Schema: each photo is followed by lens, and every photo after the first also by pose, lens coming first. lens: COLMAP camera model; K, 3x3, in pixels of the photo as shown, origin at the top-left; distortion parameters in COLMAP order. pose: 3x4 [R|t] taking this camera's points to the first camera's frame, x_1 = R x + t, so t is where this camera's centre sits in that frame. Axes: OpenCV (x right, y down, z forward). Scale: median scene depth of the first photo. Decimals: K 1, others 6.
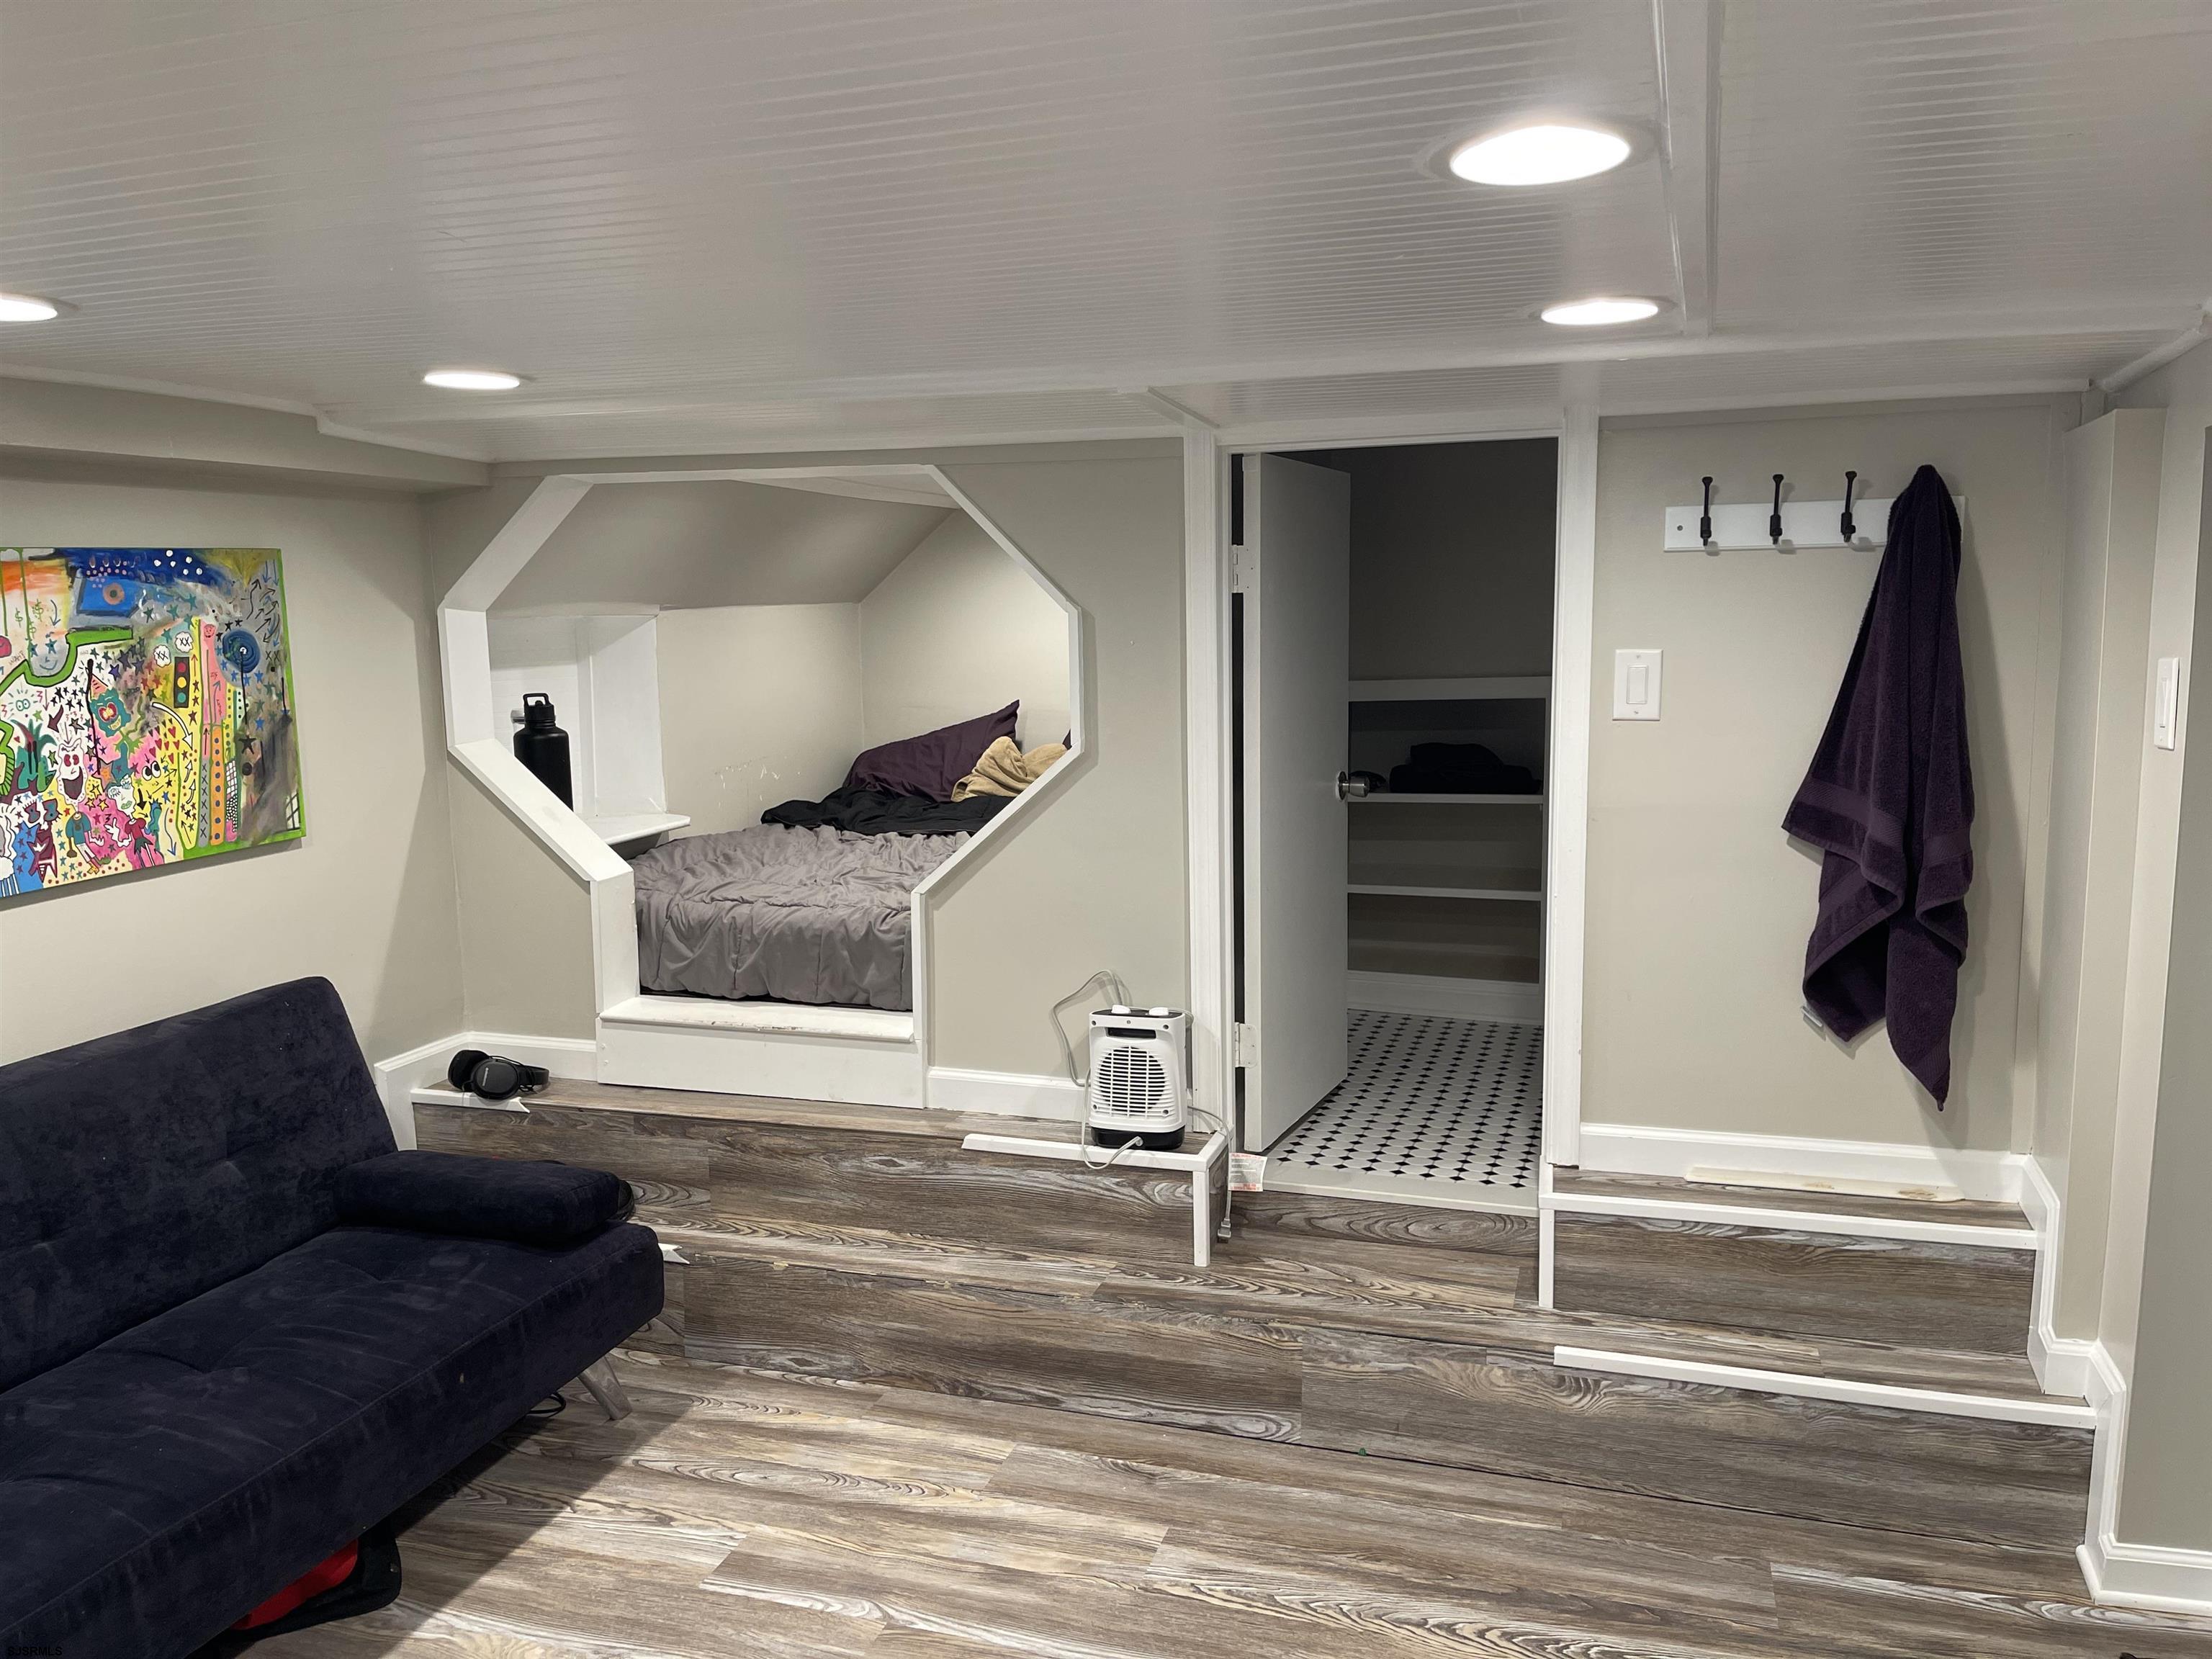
lens RADIAL K [[1673.1, 0, 1109.0], [0, 1673.1, 840.8], [0, 0, 1]] dist [0.061680, -0.073089]
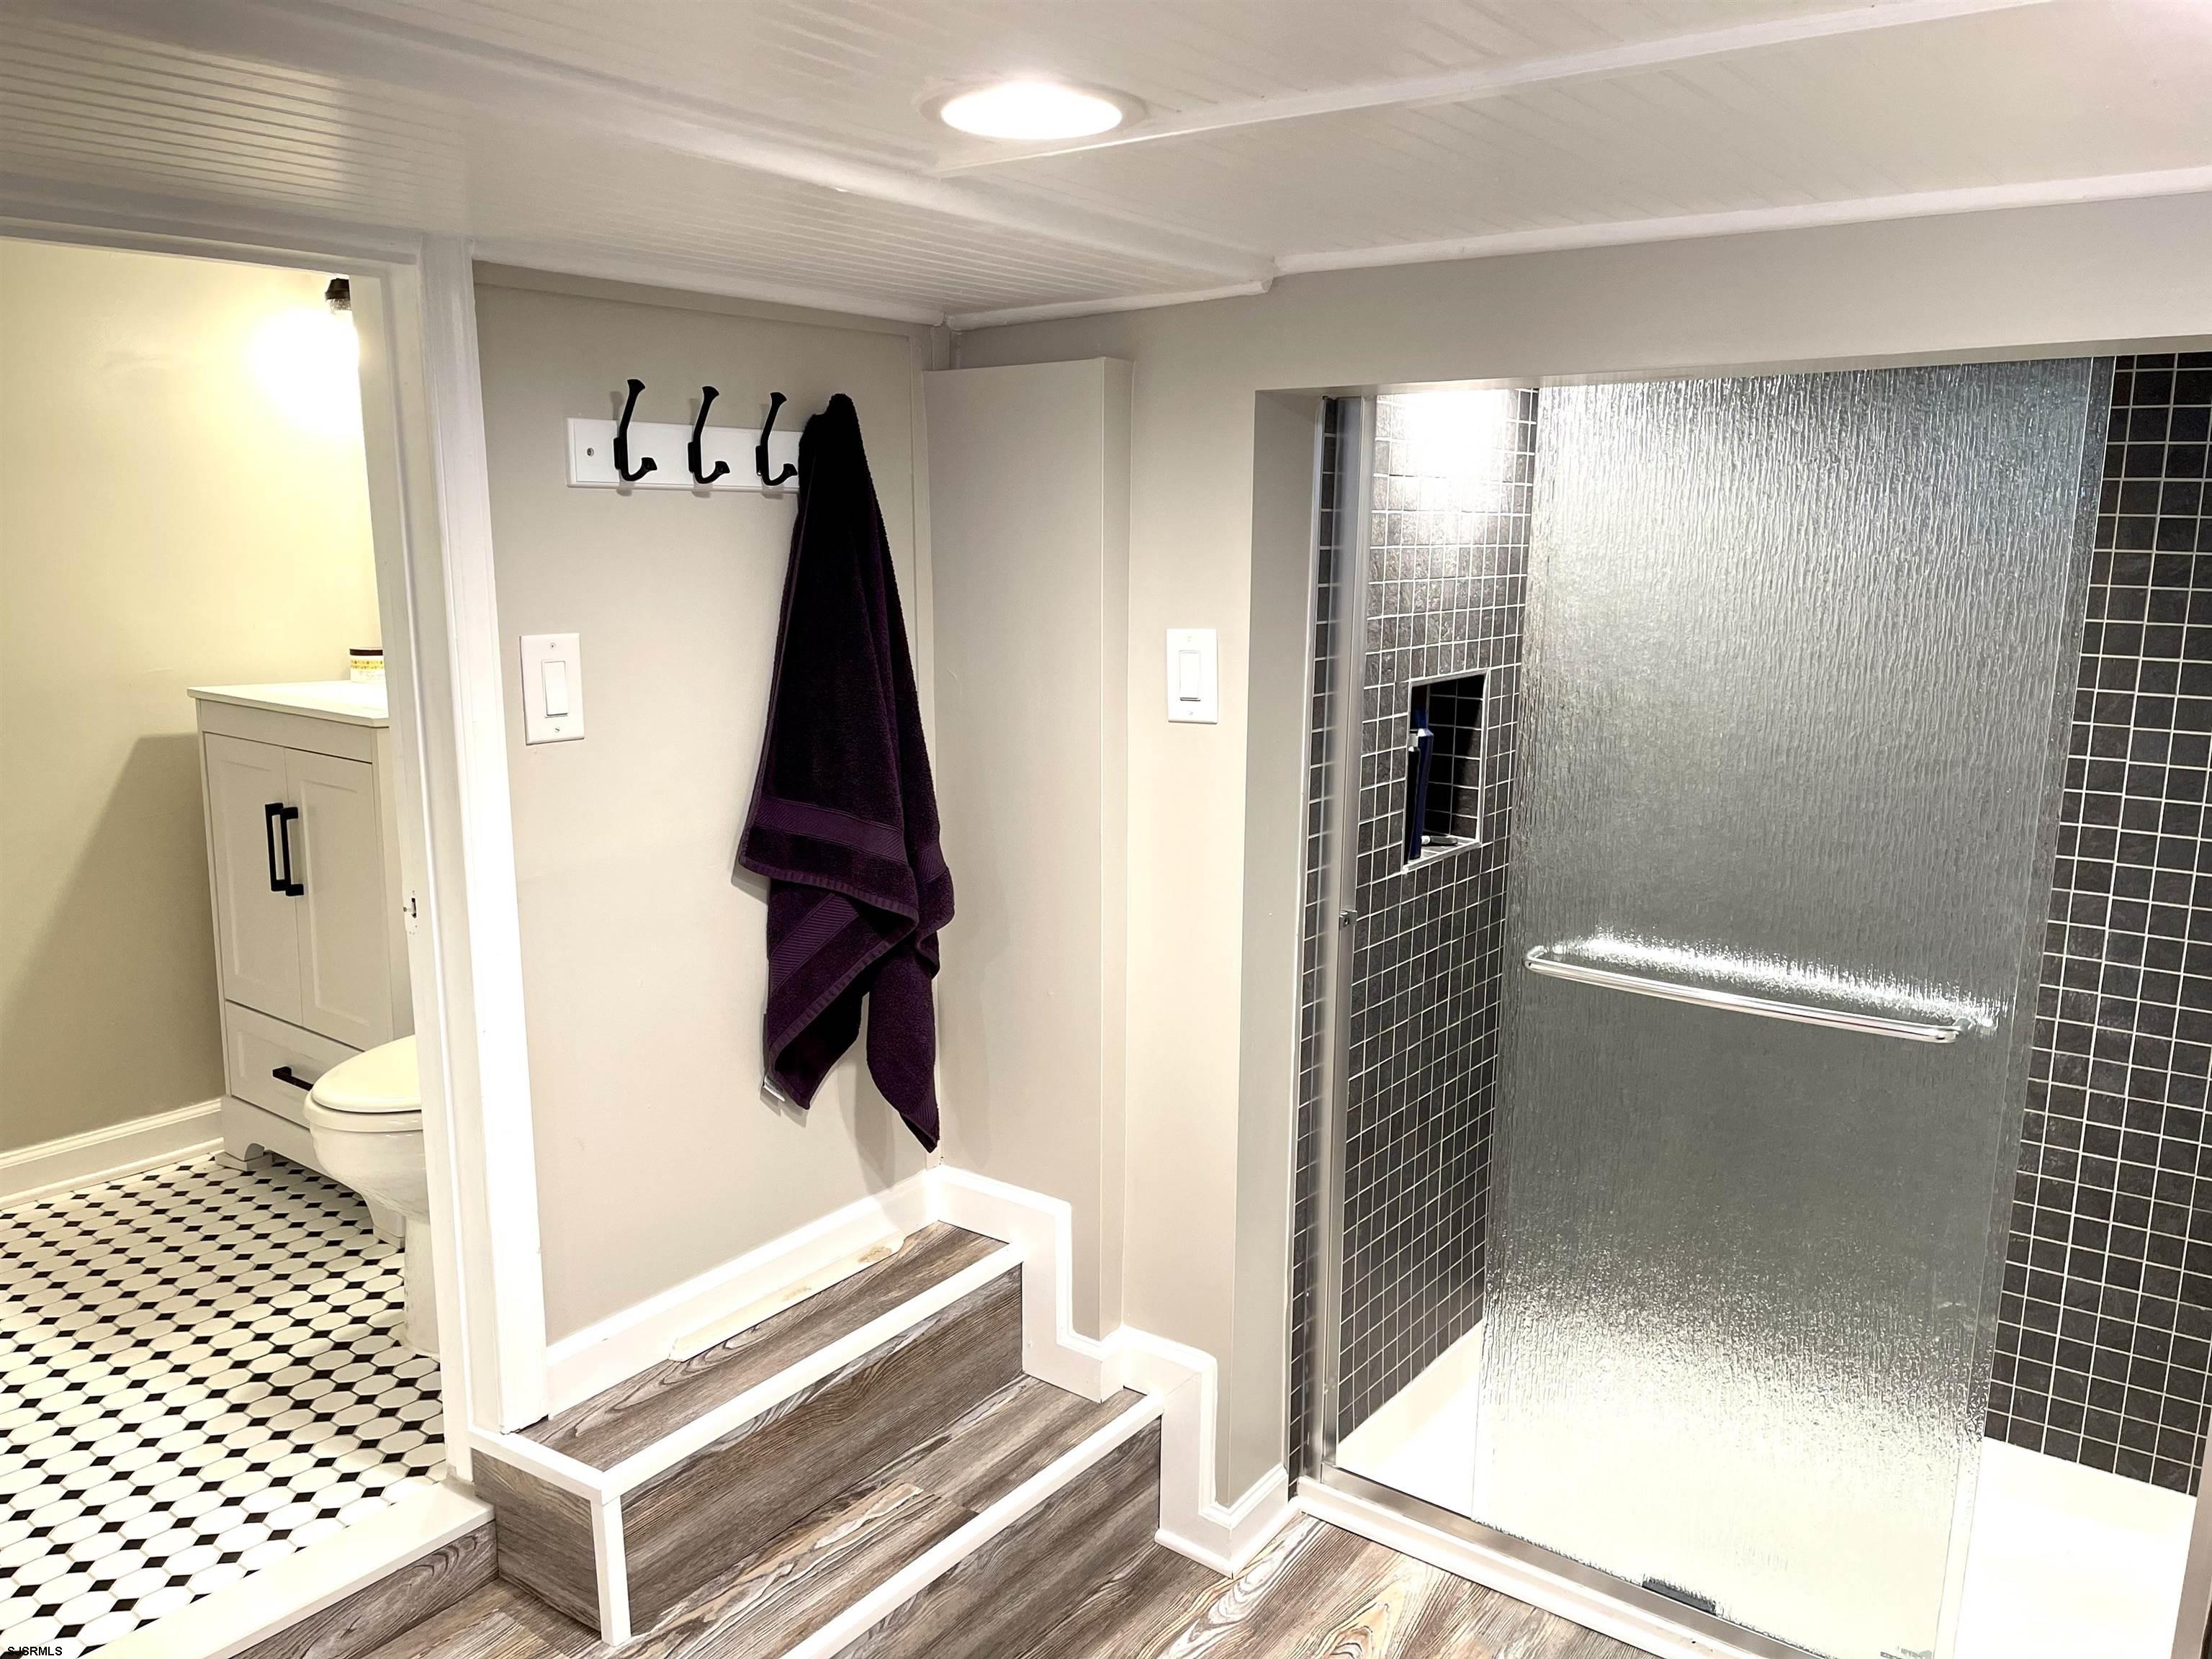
lens RADIAL K [[1673.1, 0, 1109.0], [0, 1673.1, 840.8], [0, 0, 1]] dist [0.061680, -0.073089]
pose [[0.304287, -0.158924, 0.939230, -0.262408], [0.106393, 0.985486, 0.132282, -0.101537], [-0.946620, 0.059676, 0.316779, 0.612361]]
